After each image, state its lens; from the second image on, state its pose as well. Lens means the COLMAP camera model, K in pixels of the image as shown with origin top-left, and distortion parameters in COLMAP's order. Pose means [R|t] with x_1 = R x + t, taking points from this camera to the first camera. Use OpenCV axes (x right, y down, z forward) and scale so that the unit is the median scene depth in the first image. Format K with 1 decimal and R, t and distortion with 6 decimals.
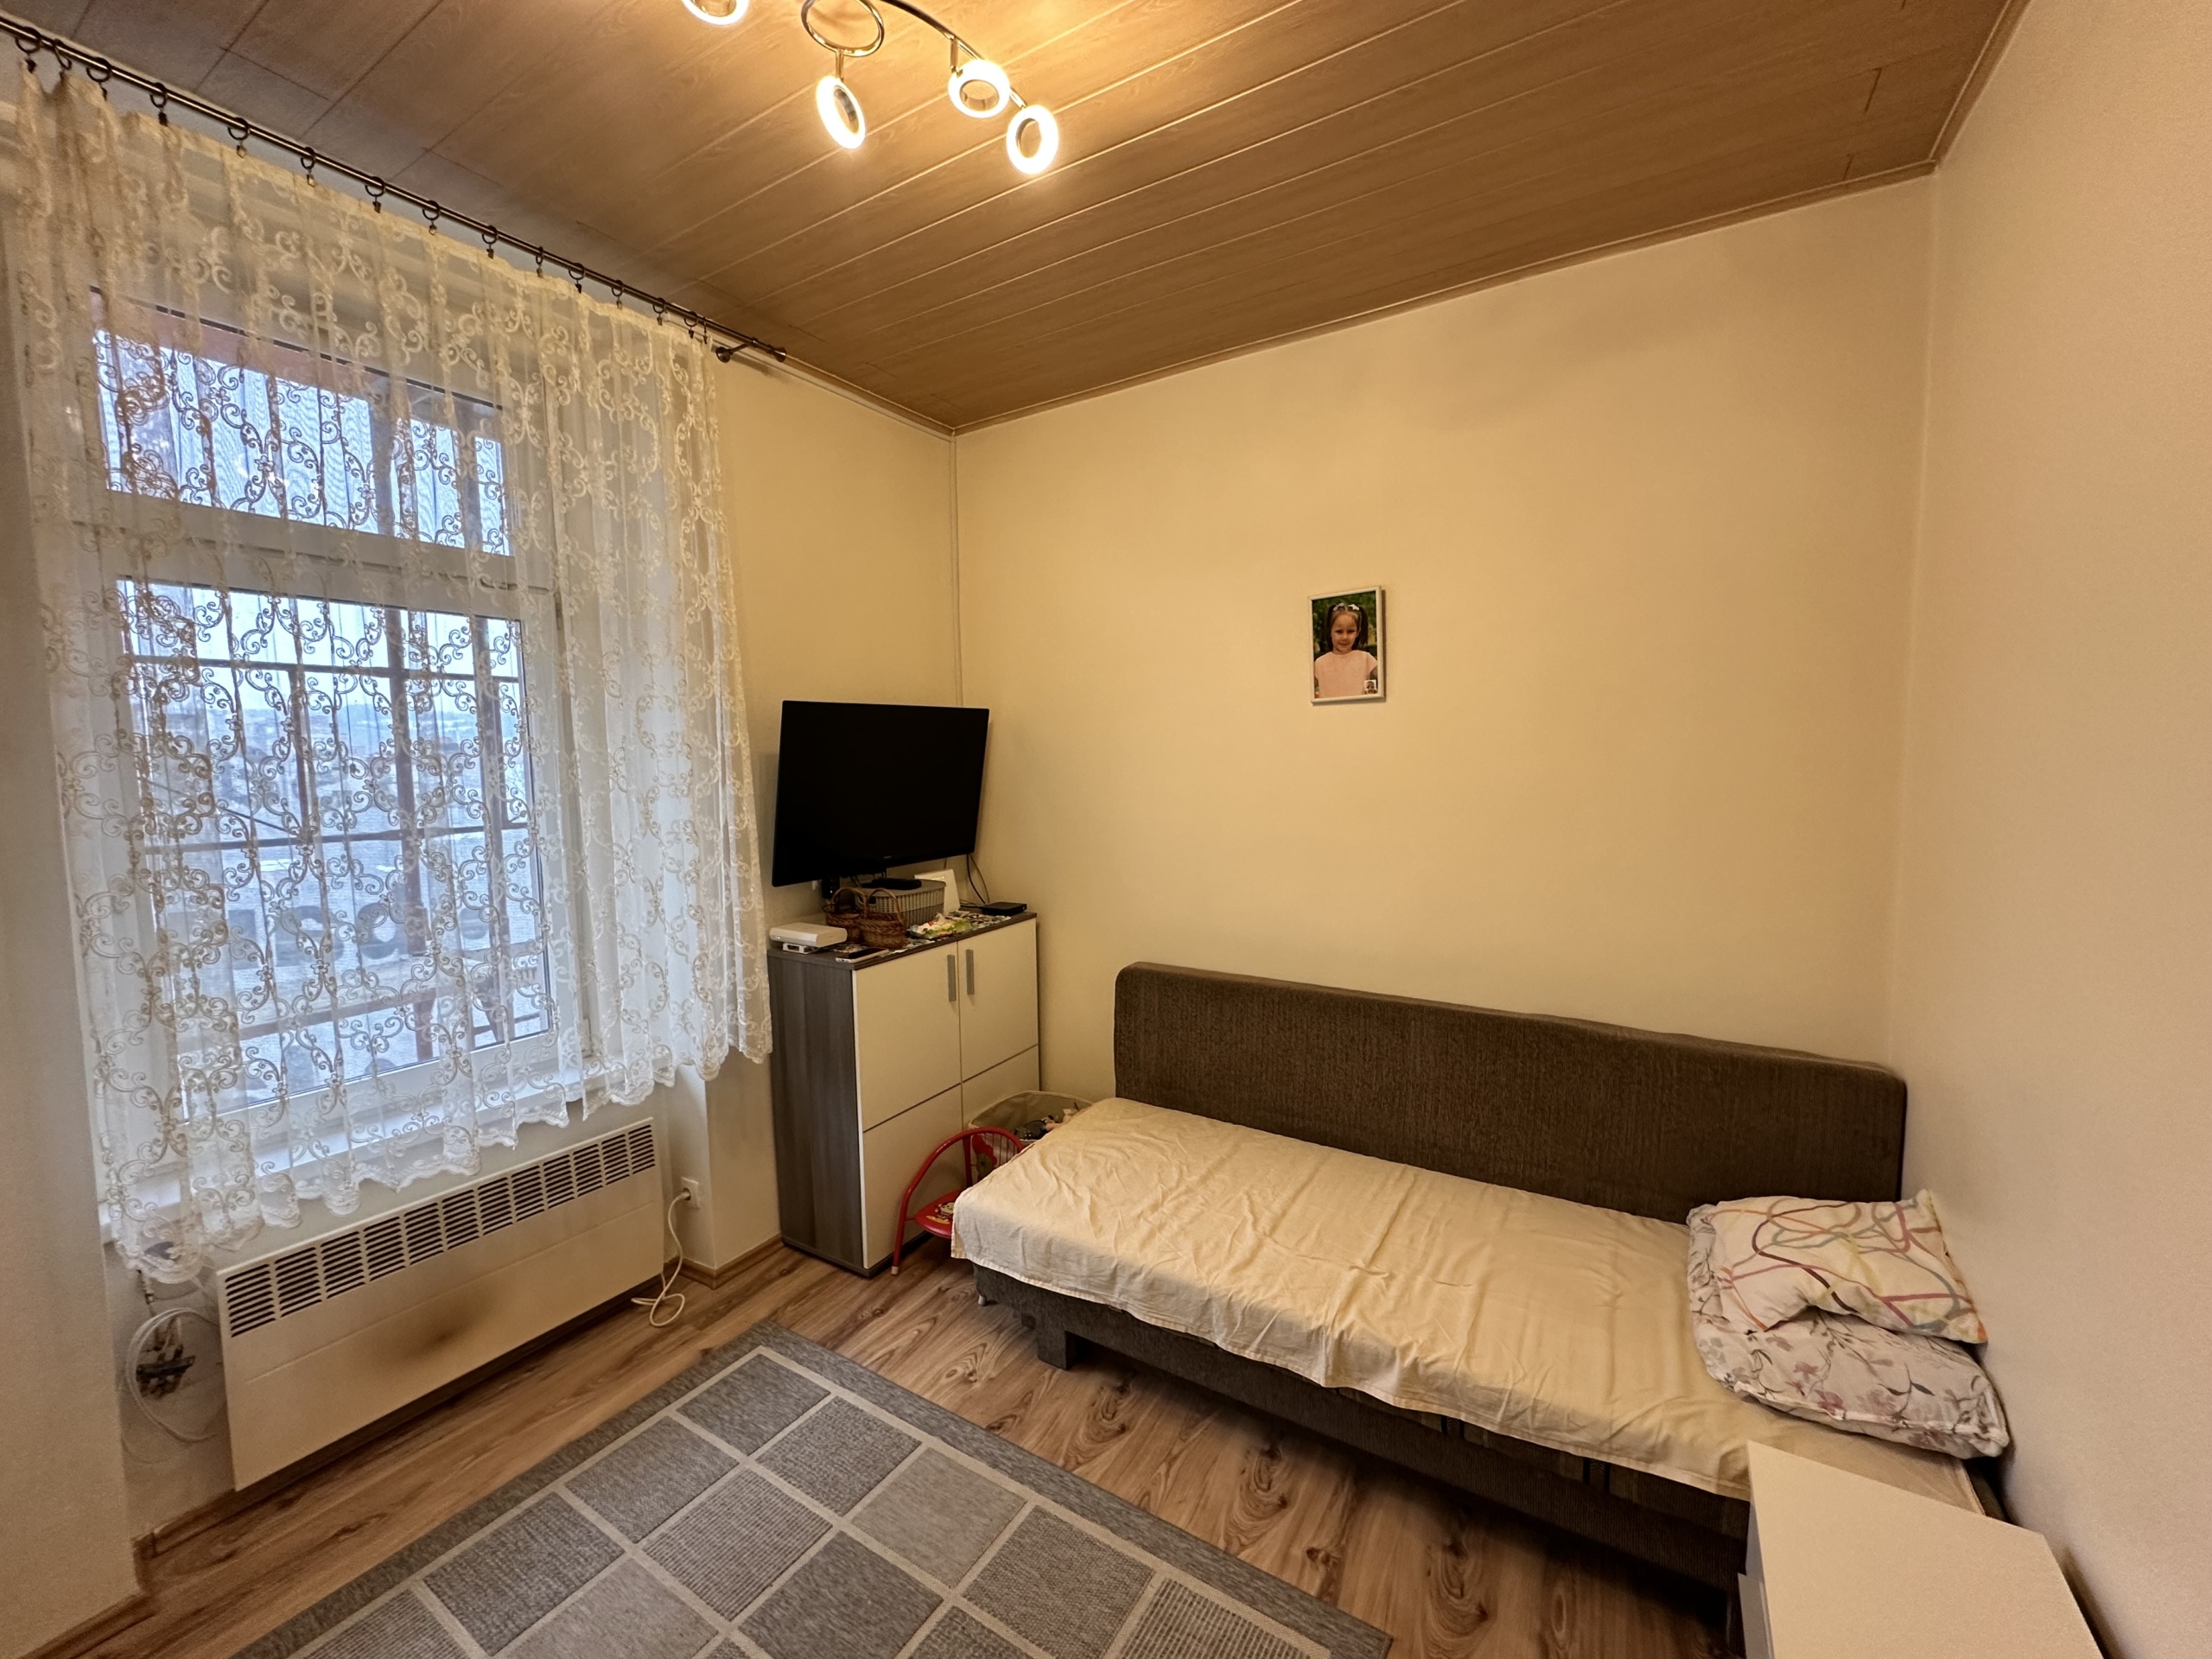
lens RADIAL K [[881.3, 0, 1153.0], [0, 881.3, 821.0], [0, 0, 1]] dist [-0.003944, 0.000129]
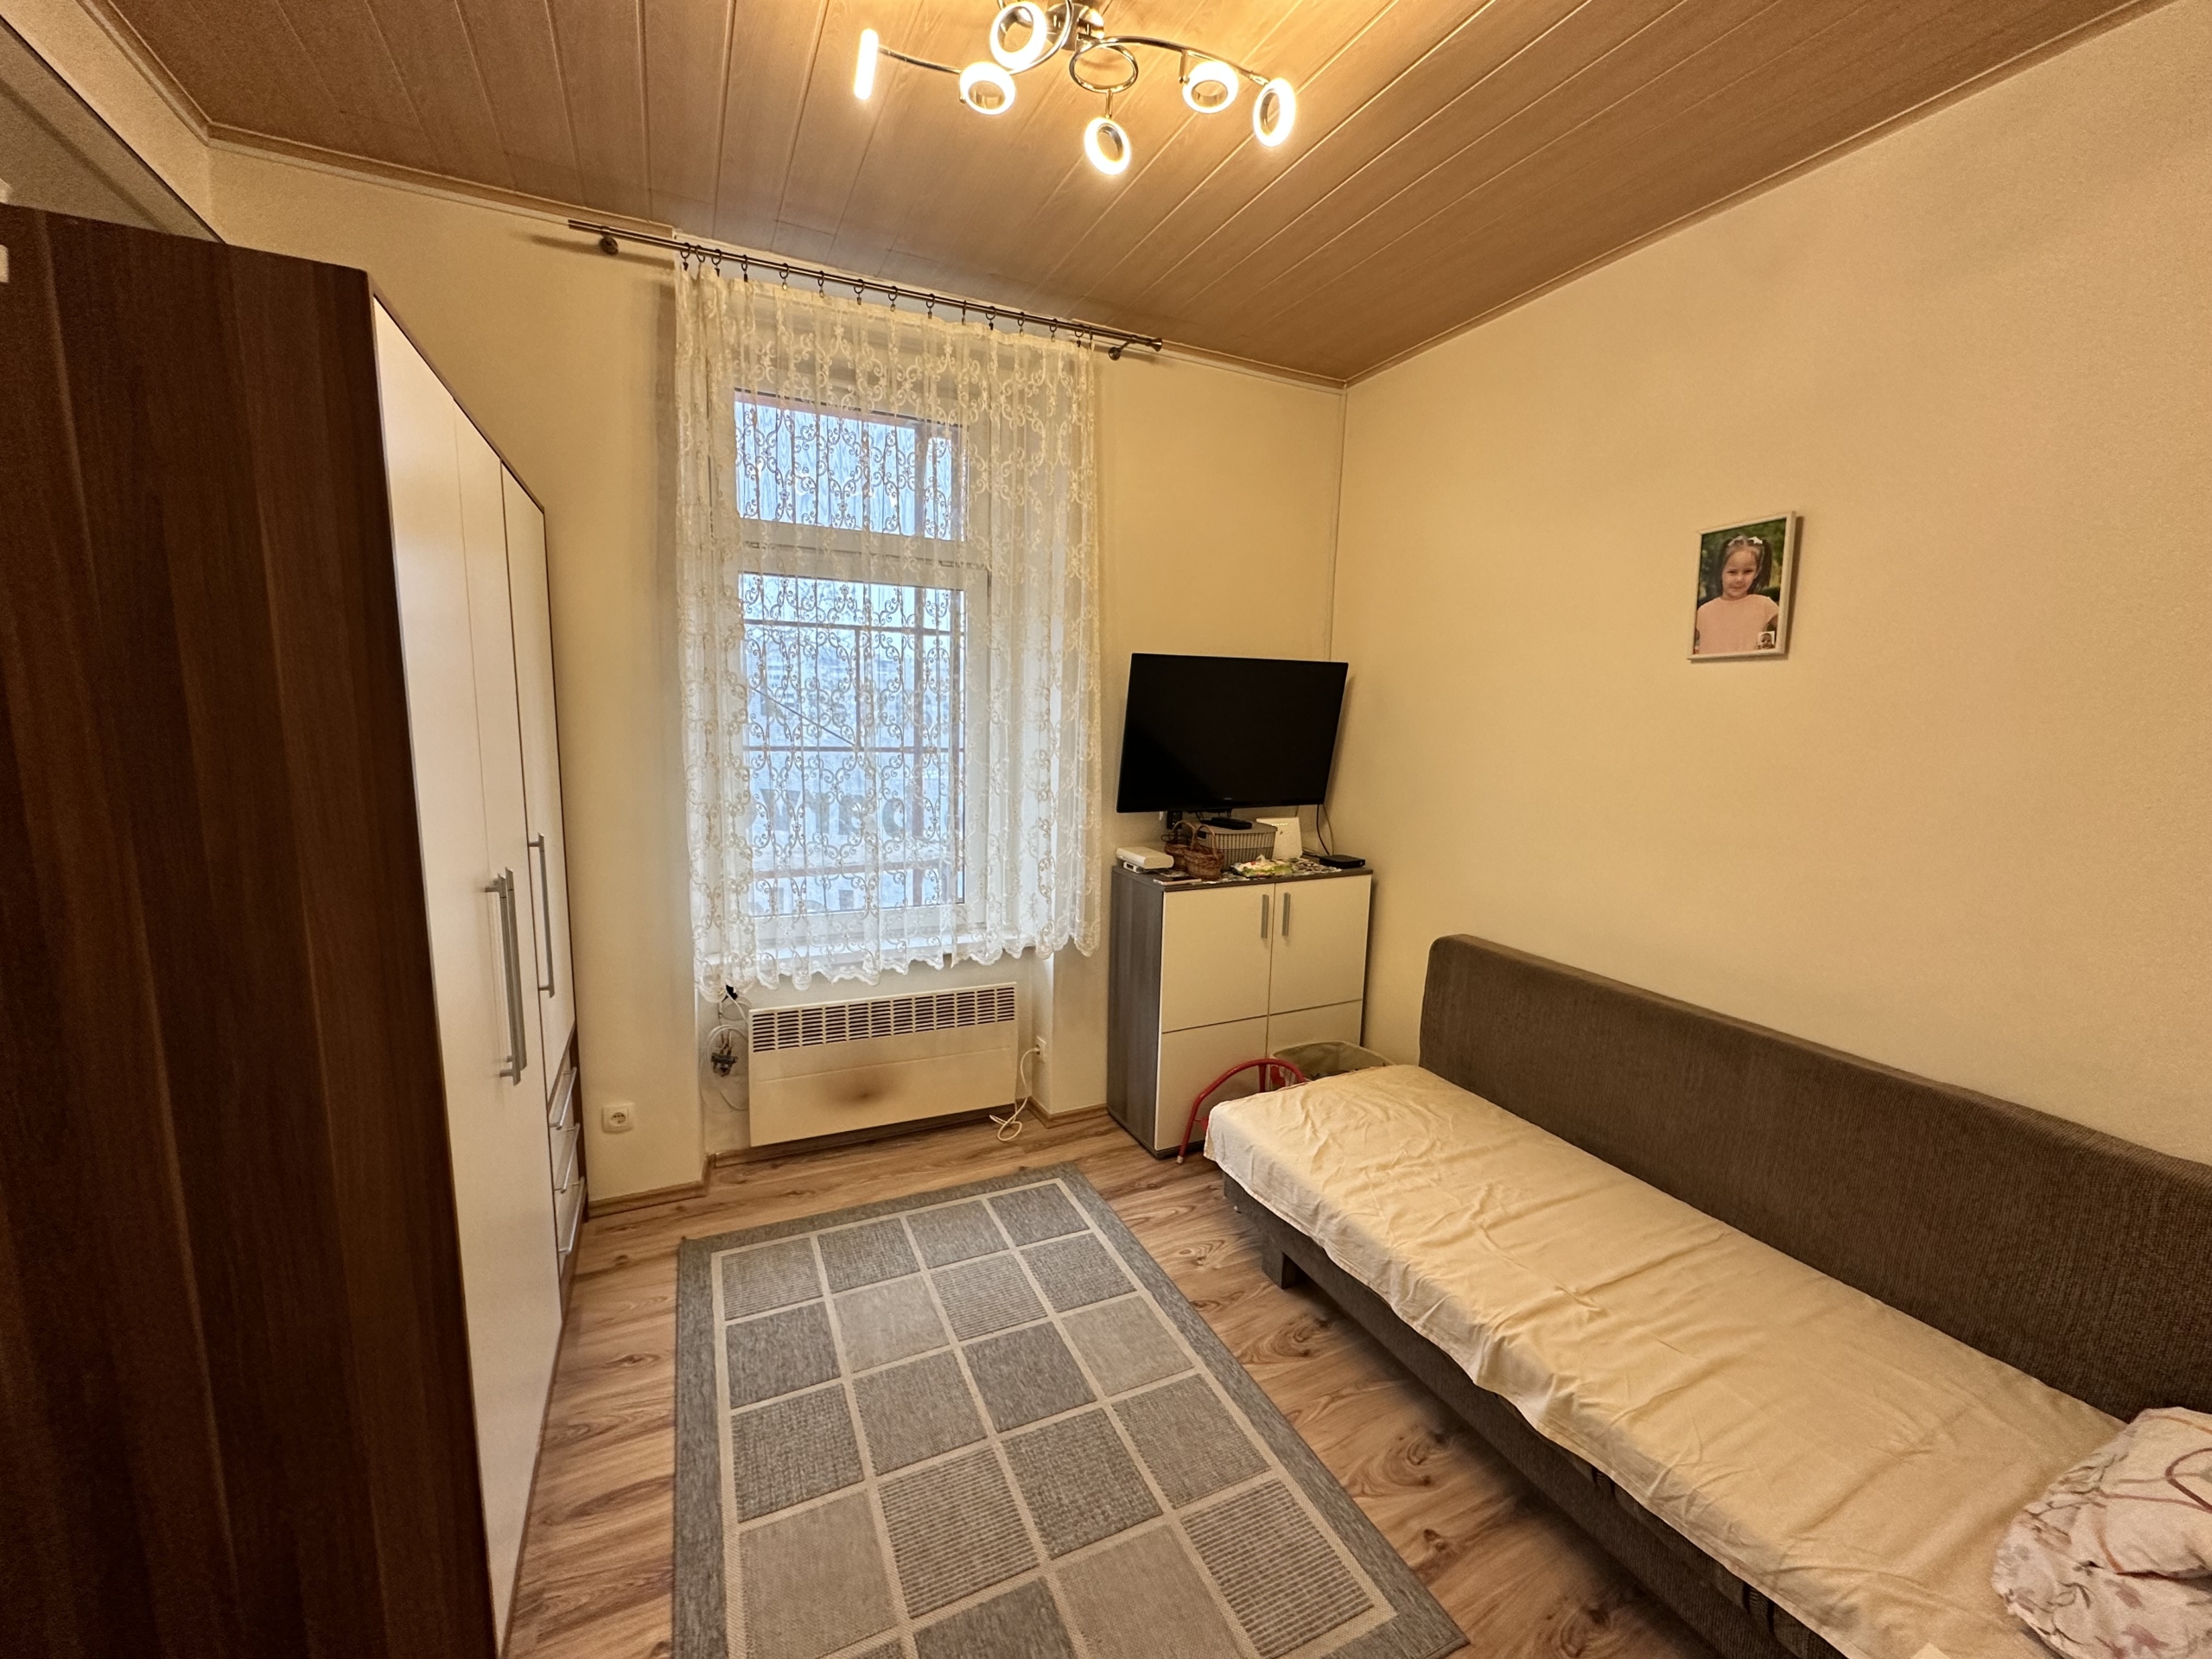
lens RADIAL K [[881.3, 0, 1102.6], [0, 881.3, 819.3], [0, 0, 1]] dist [-0.003944, 0.000129]
pose [[0.839862, 0.106010, -0.532348, 0.236382], [-0.079744, 0.994199, 0.072174, 0.000330], [0.536911, -0.018165, 0.843444, -0.004263]]
